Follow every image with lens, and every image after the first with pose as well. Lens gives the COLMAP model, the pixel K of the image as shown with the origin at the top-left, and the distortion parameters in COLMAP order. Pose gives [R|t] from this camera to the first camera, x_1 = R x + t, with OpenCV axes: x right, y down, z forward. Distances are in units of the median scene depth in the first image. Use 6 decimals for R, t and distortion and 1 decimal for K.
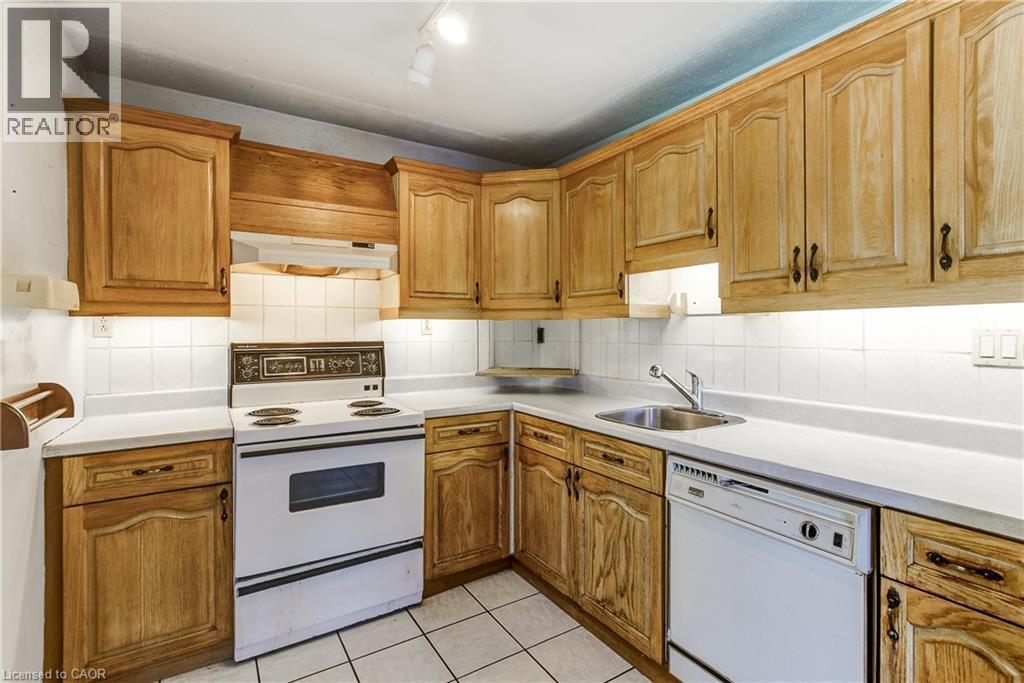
lens RADIAL K [[484.0, 0, 513.1], [0, 484.0, 333.2], [0, 0, 1]] dist [-0.000843, 0.000120]
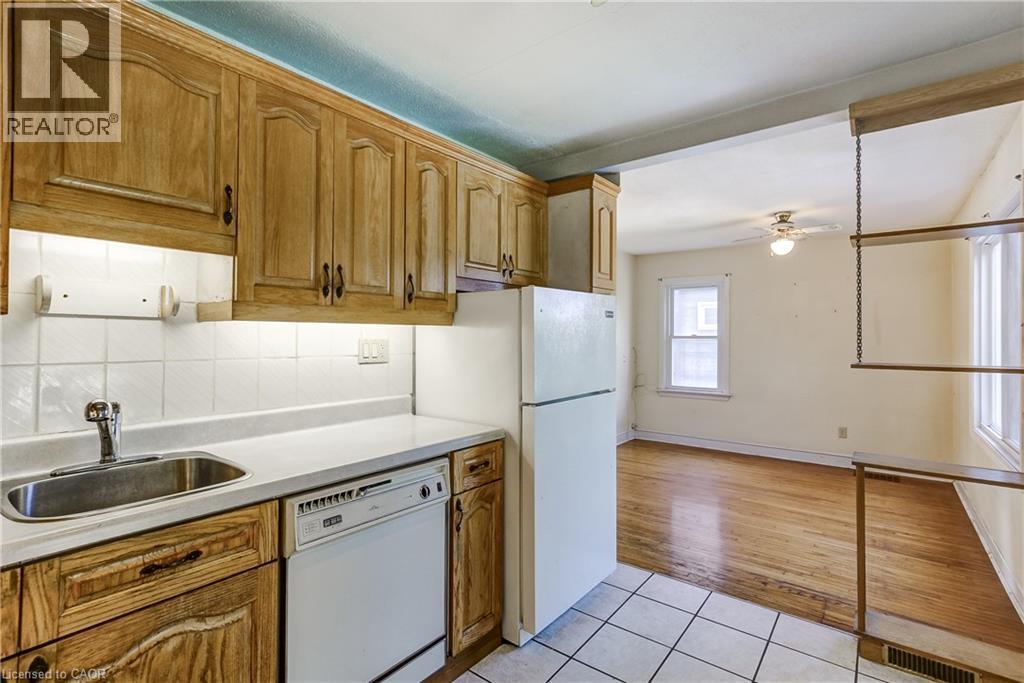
lens RADIAL K [[484.0, 0, 513.1], [0, 484.0, 333.2], [0, 0, 1]] dist [-0.000843, 0.000120]
pose [[-0.344340, 0.011607, 0.938773, -0.446774], [0.001931, 0.999930, -0.011655, -0.006871], [-0.938843, -0.002200, -0.344338, 0.760771]]
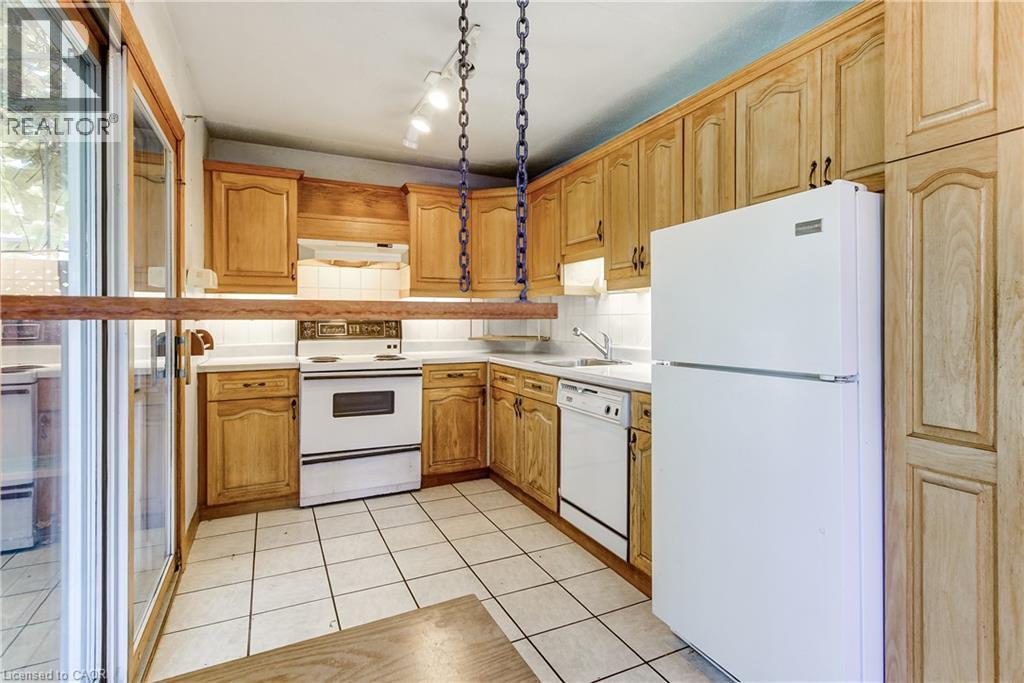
lens RADIAL K [[512.5, 0, 522.4], [0, 512.5, 324.7], [0, 0, 1]] dist [0.000537, 0.000010]
pose [[0.994535, 0.004327, -0.104316, 0.305593], [-0.003981, 0.999986, 0.003529, 0.055470], [0.104330, -0.003095, 0.994538, -0.561028]]
